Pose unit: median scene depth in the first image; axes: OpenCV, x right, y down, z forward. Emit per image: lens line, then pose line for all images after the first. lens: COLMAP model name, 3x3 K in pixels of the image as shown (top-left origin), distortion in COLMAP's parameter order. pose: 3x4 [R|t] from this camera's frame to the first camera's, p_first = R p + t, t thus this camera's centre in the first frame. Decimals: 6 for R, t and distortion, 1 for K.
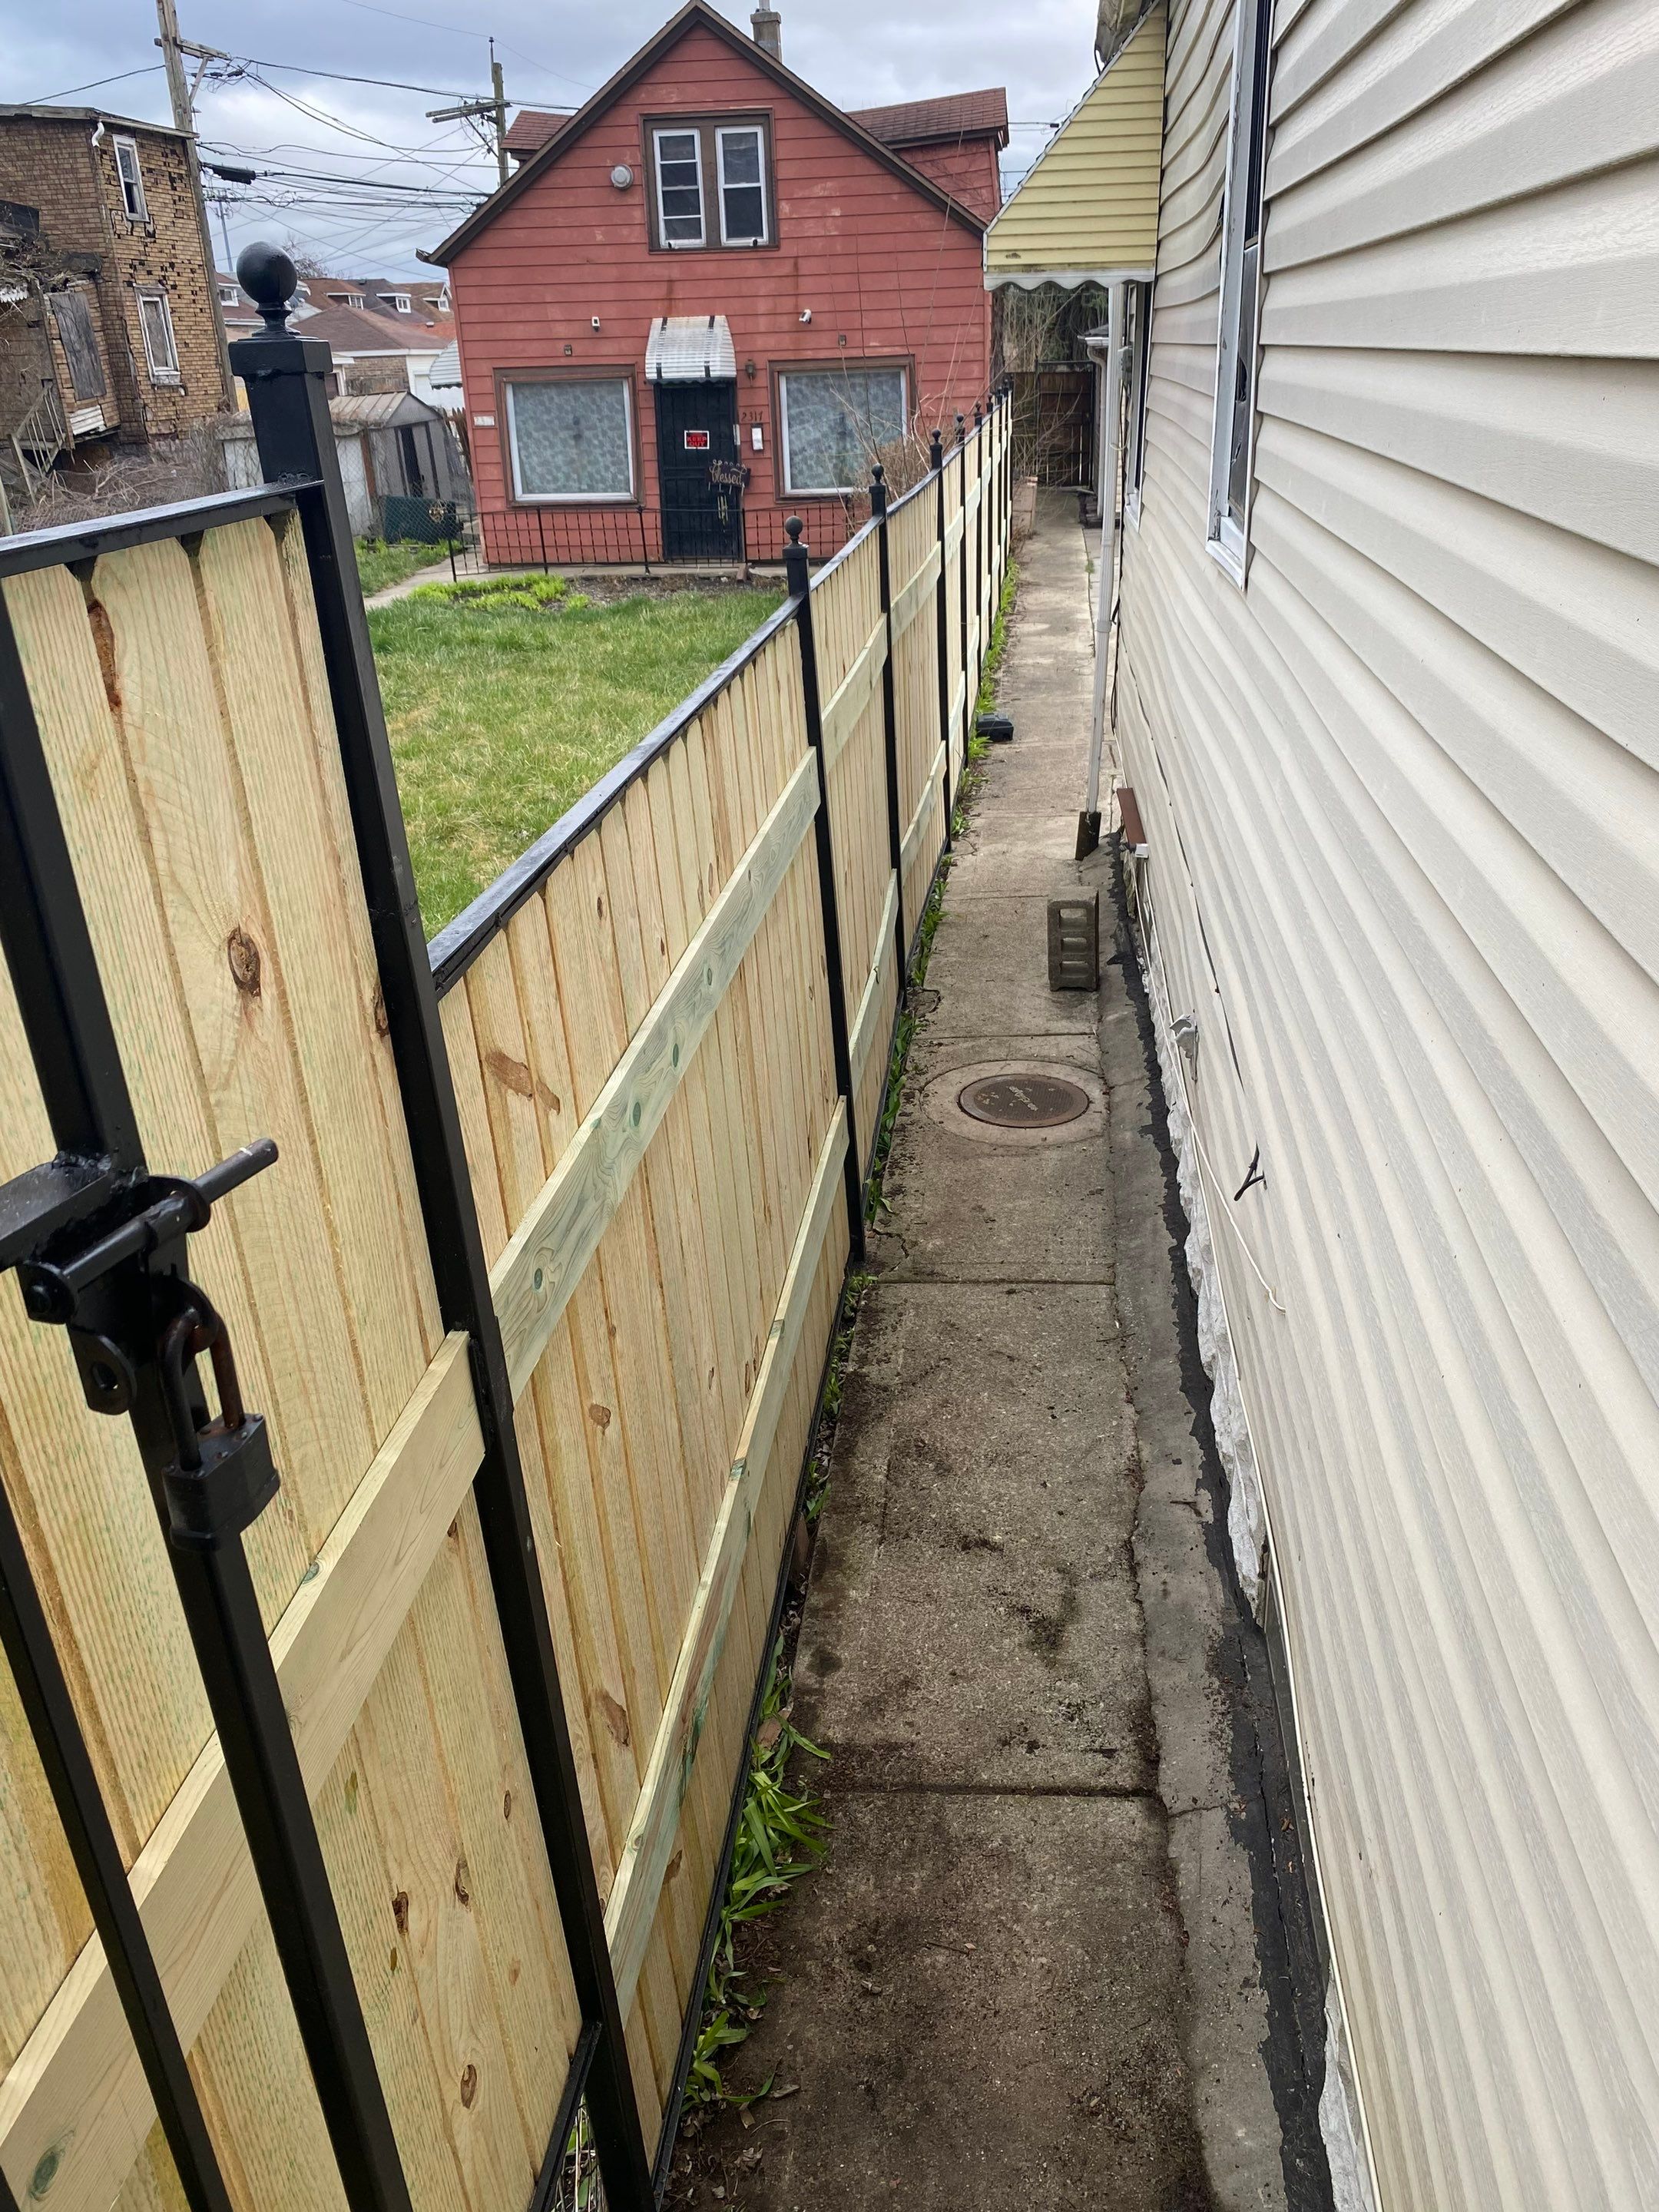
lens RADIAL K [[1637.1, 0, 829.5], [0, 1637.1, 1106.0], [0, 0, 1]] dist [-0.000938, -0.013547]
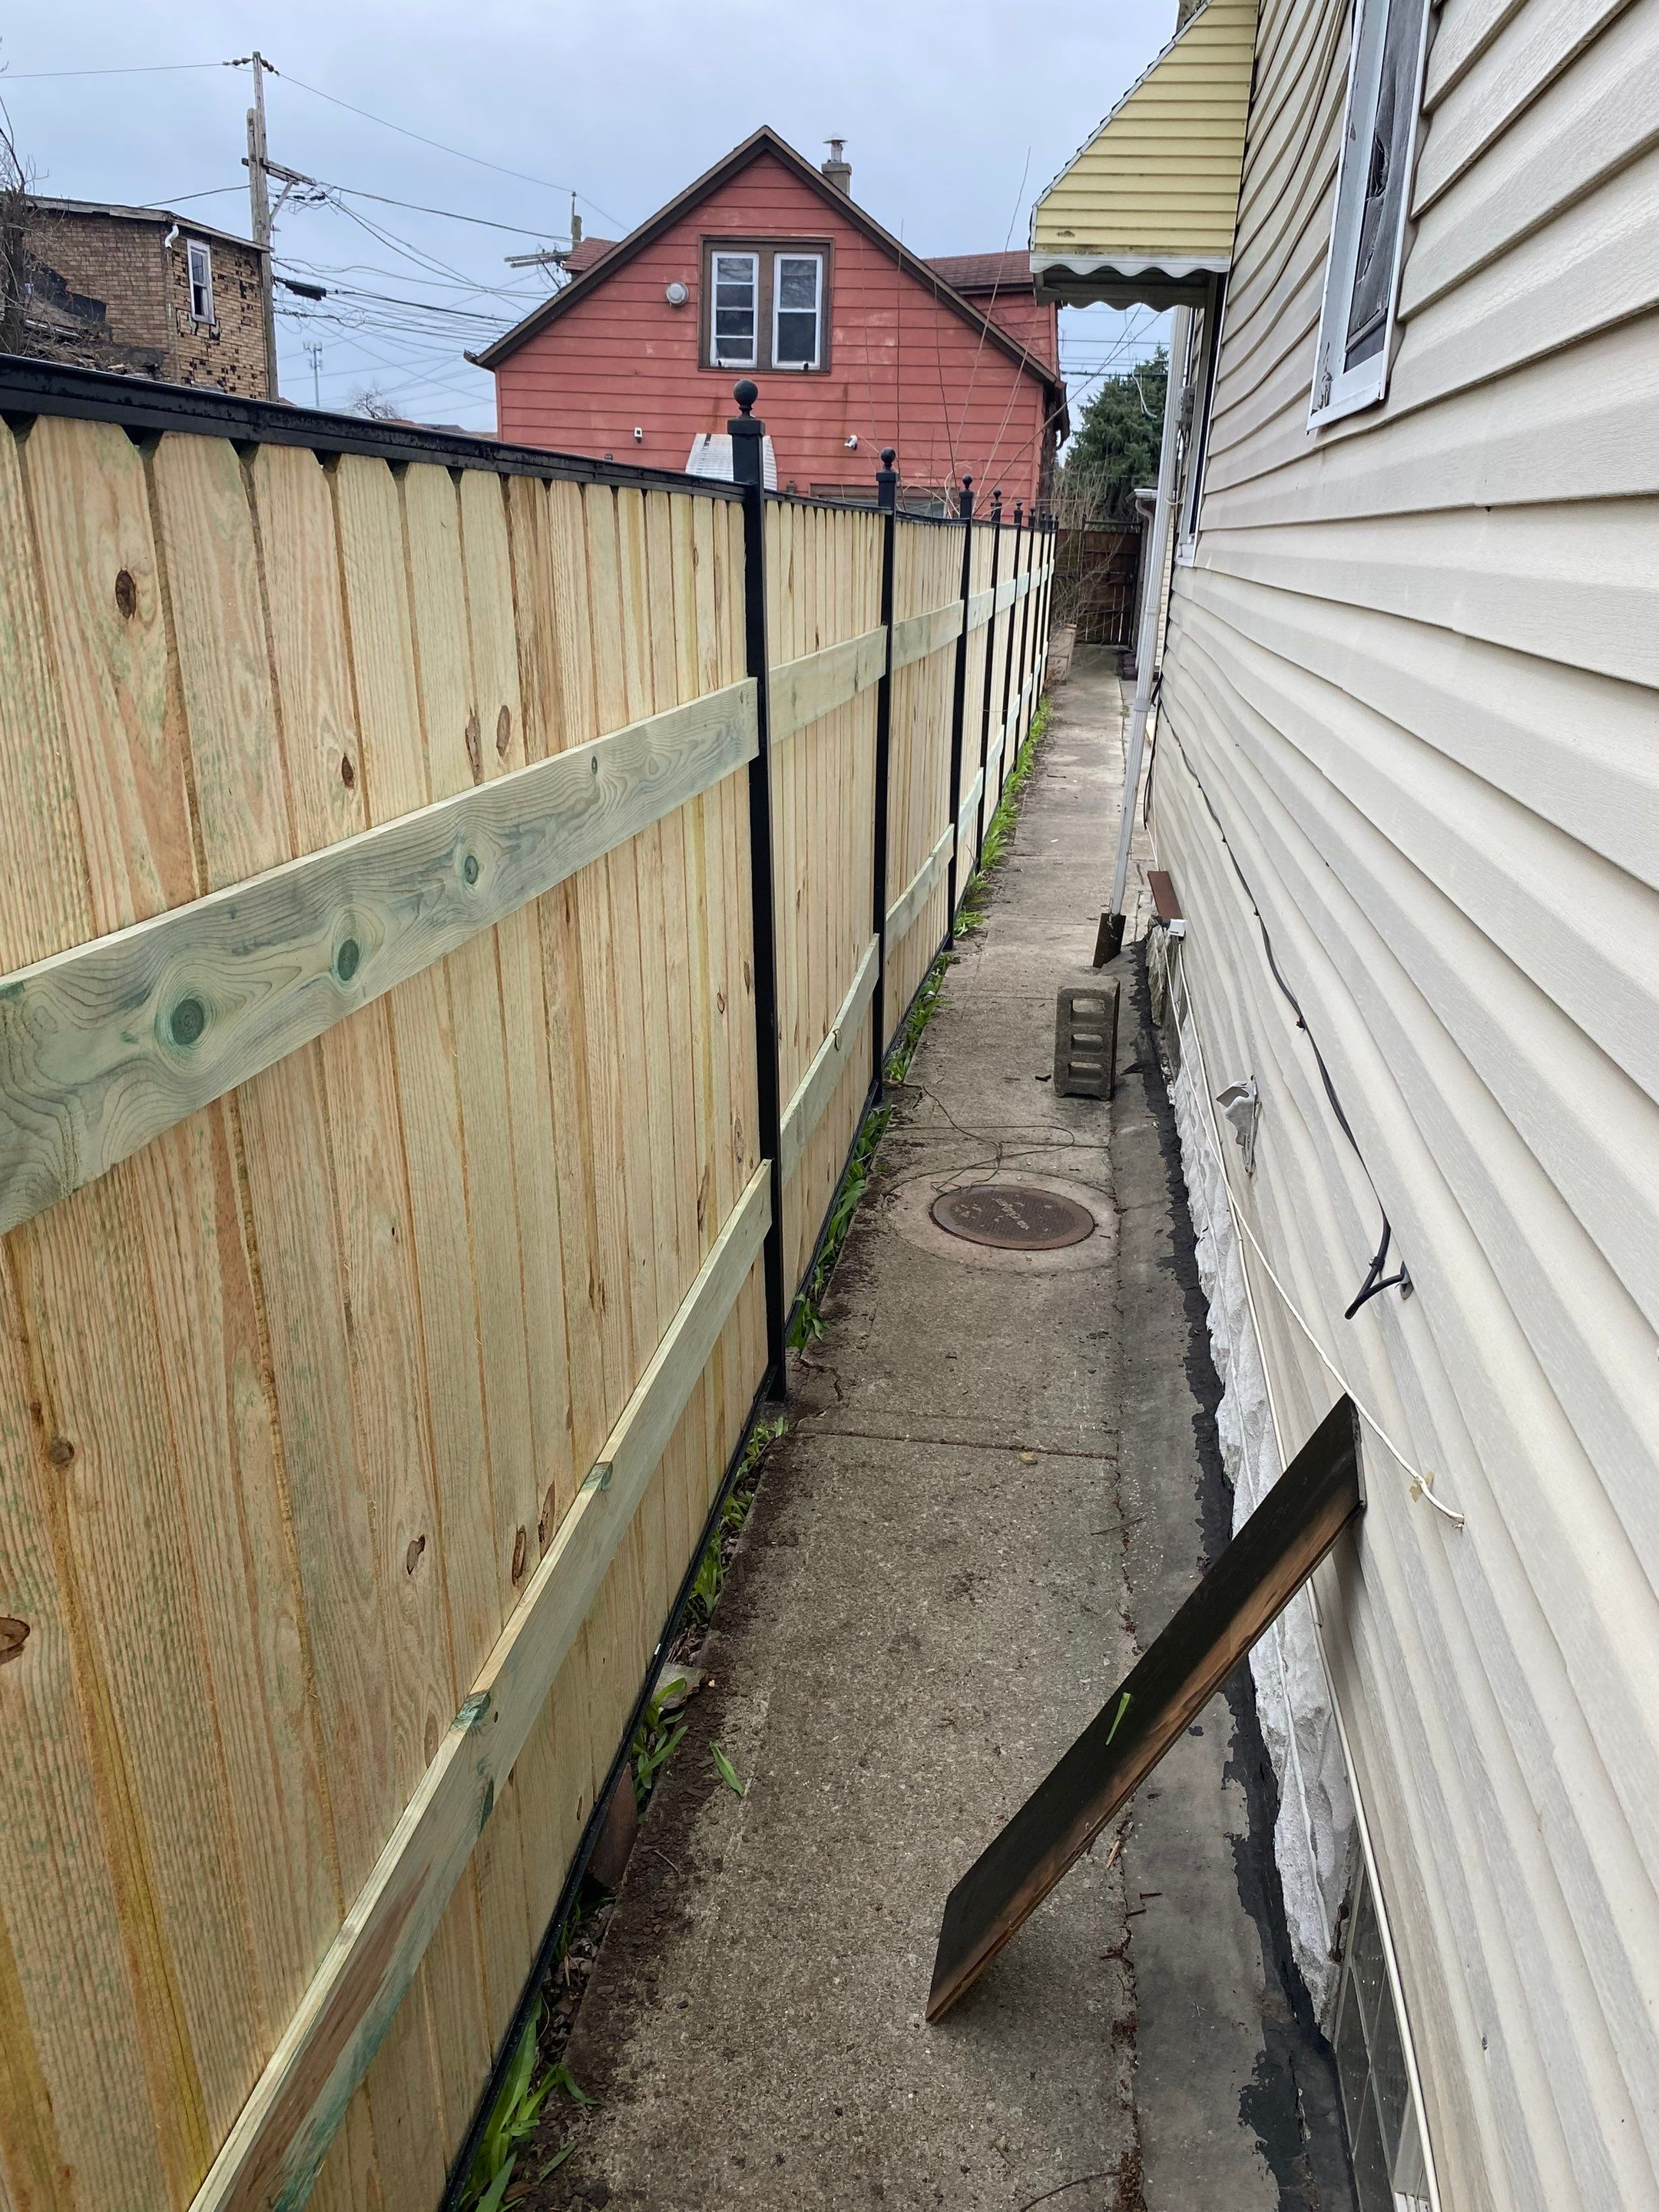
lens RADIAL K [[1637.1, 0, 829.5], [0, 1637.1, 1106.0], [0, 0, 1]] dist [-0.000938, -0.013547]
pose [[0.997018, 0.076919, -0.006230, 0.019567], [-0.077162, 0.992471, -0.095121, 0.015805], [-0.001134, 0.095318, 0.995446, 0.128858]]
